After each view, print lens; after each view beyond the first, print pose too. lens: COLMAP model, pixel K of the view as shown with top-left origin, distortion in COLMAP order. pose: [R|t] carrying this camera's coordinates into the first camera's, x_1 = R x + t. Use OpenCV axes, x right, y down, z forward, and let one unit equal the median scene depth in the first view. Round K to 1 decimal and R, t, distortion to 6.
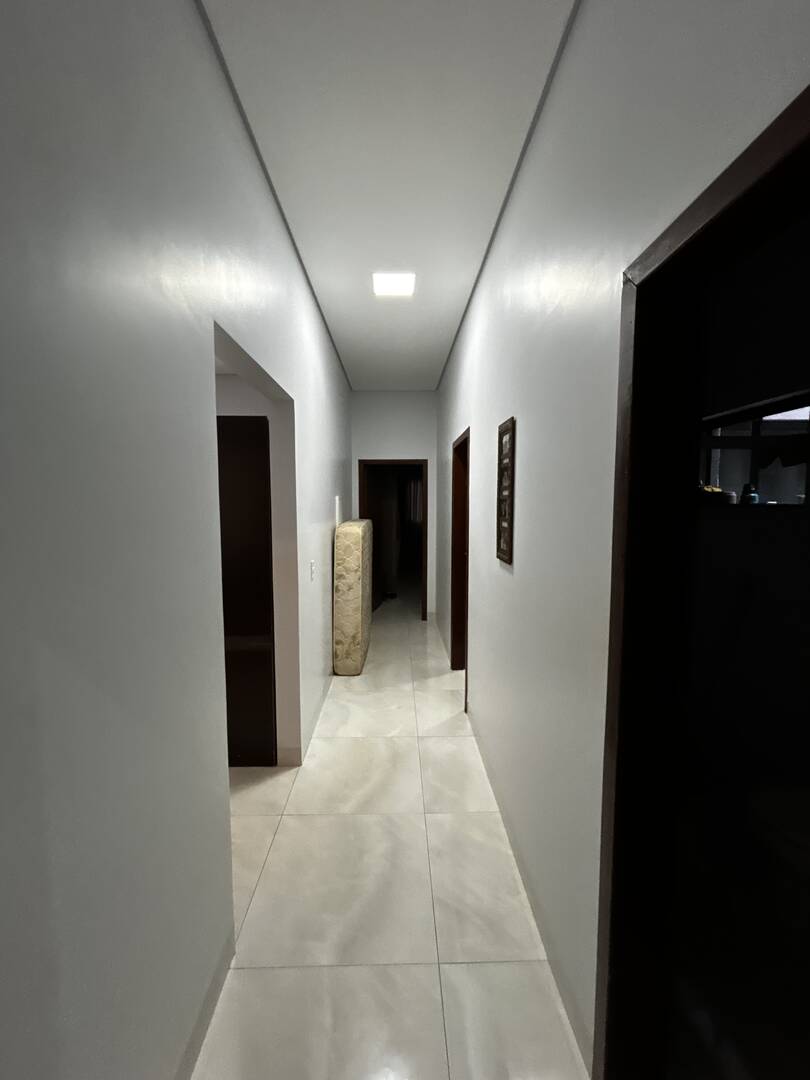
lens RADIAL K [[434.0, 0, 405.1], [0, 434.0, 536.2], [0, 0, 1]] dist [-0.000391, 0.000108]
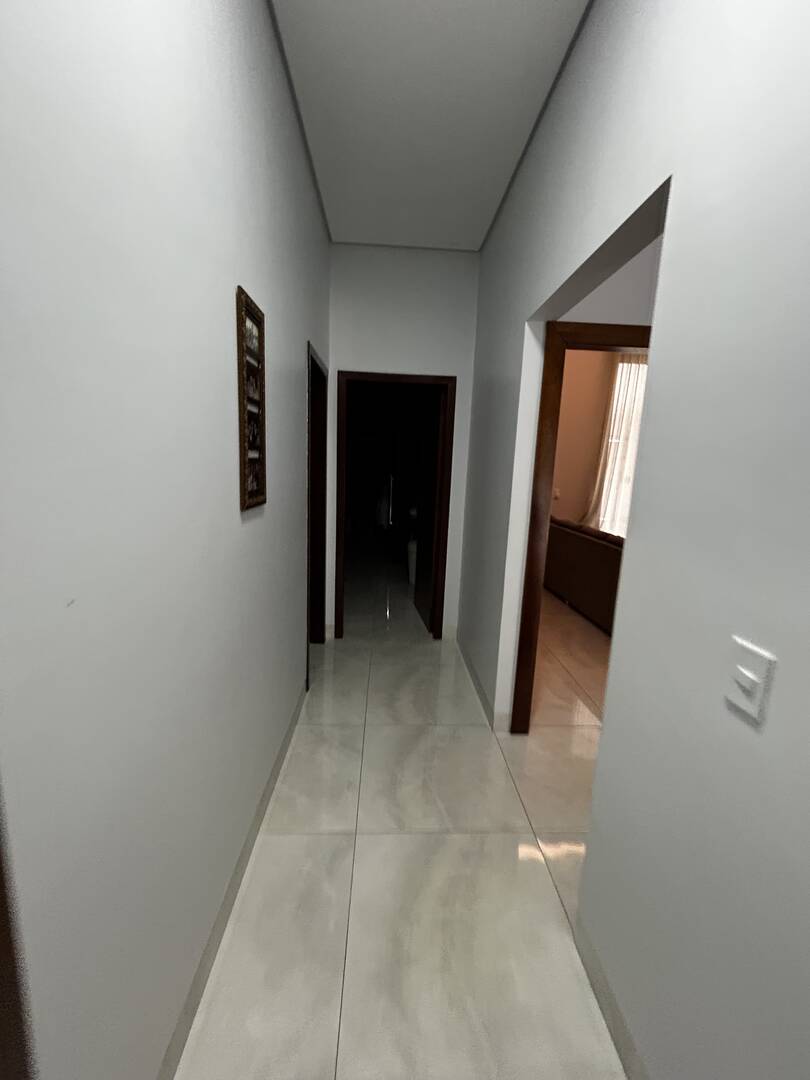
lens RADIAL K [[434.0, 0, 405.1], [0, 434.0, 536.2], [0, 0, 1]] dist [-0.000391, 0.000108]
pose [[-0.999409, -0.023113, -0.025449, -0.013459], [-0.028176, 0.974828, 0.221169, -0.063721], [0.019697, 0.221755, -0.974903, 1.793217]]
